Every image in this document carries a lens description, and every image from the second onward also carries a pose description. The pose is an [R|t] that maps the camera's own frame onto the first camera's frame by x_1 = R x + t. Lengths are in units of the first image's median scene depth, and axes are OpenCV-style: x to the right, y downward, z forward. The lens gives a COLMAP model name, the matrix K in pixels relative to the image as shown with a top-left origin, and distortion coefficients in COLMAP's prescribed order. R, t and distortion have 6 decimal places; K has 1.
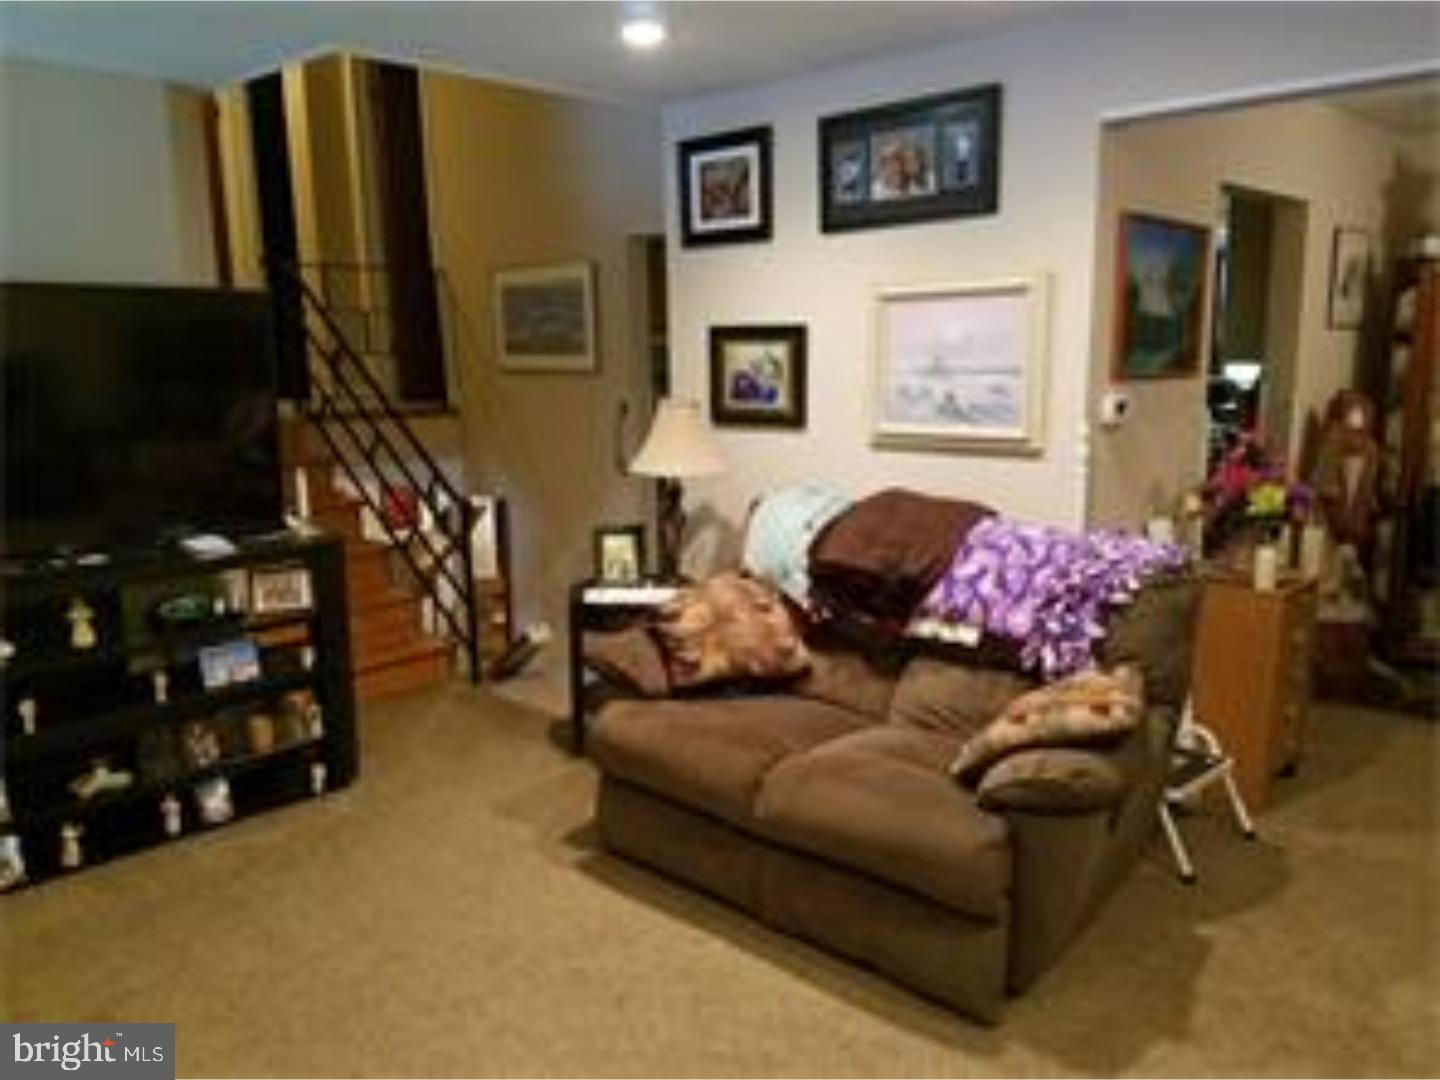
lens RADIAL K [[1109.2, 0, 721.9], [0, 1109.2, 558.6], [0, 0, 1]] dist [0.219333, -0.285742]
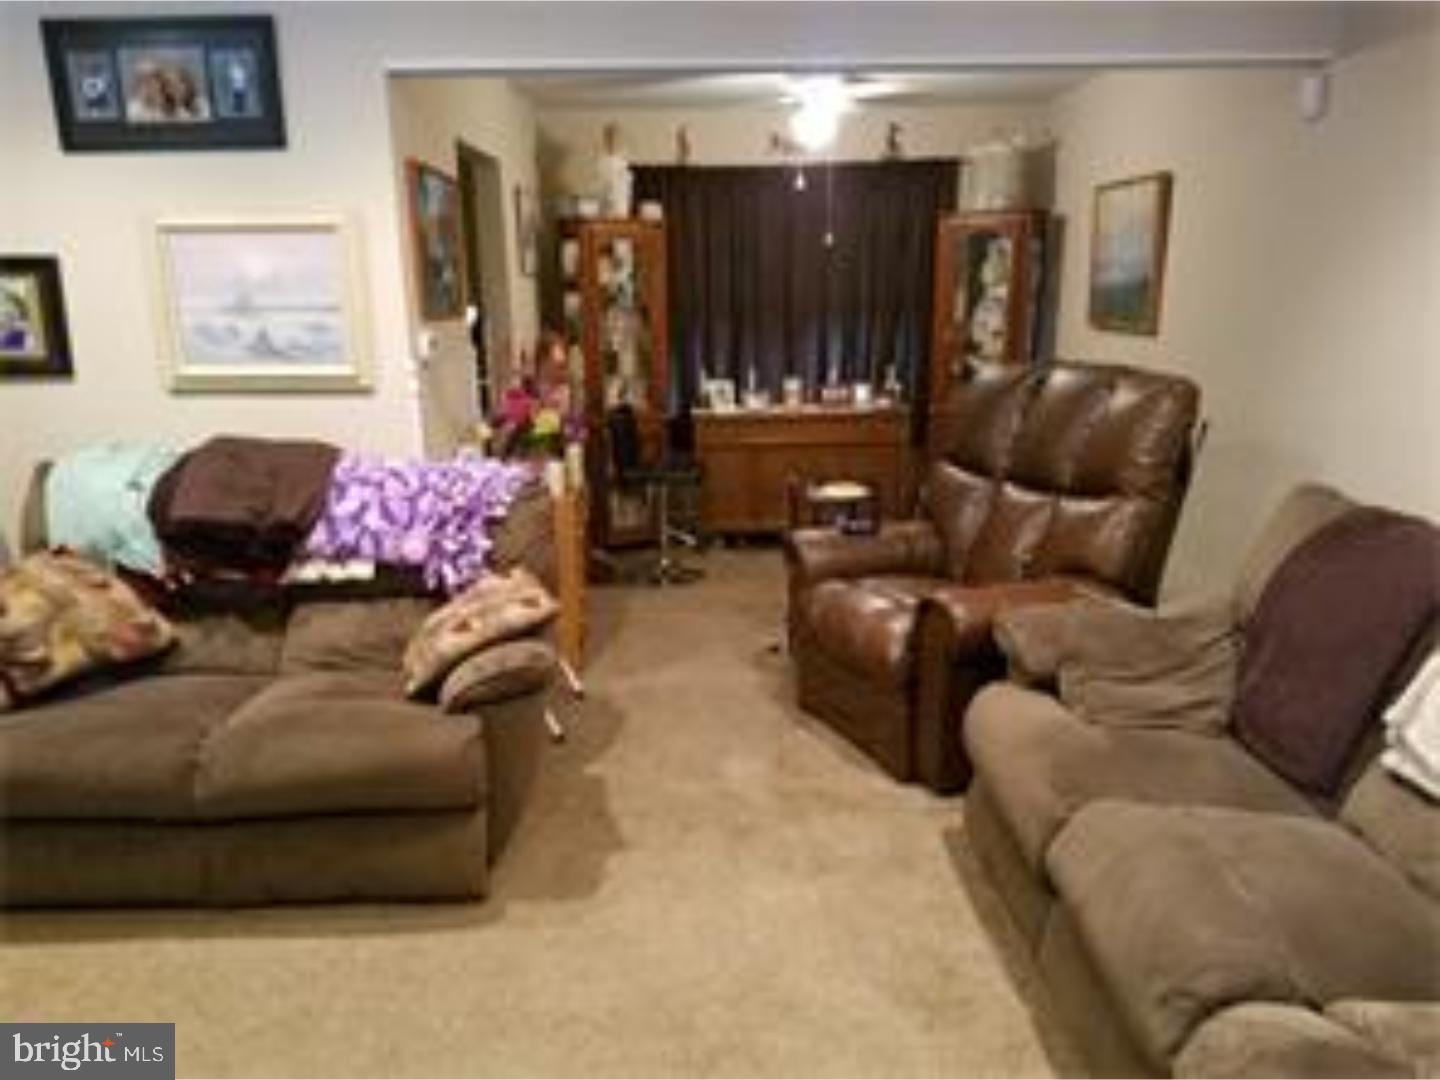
lens RADIAL K [[1109.2, 0, 721.9], [0, 1109.2, 558.6], [0, 0, 1]] dist [0.219333, -0.285742]
pose [[0.733700, -0.164541, 0.659250, -0.212219], [0.134204, 0.986216, 0.096788, 0.002148], [-0.666088, 0.017460, 0.745669, 0.009355]]
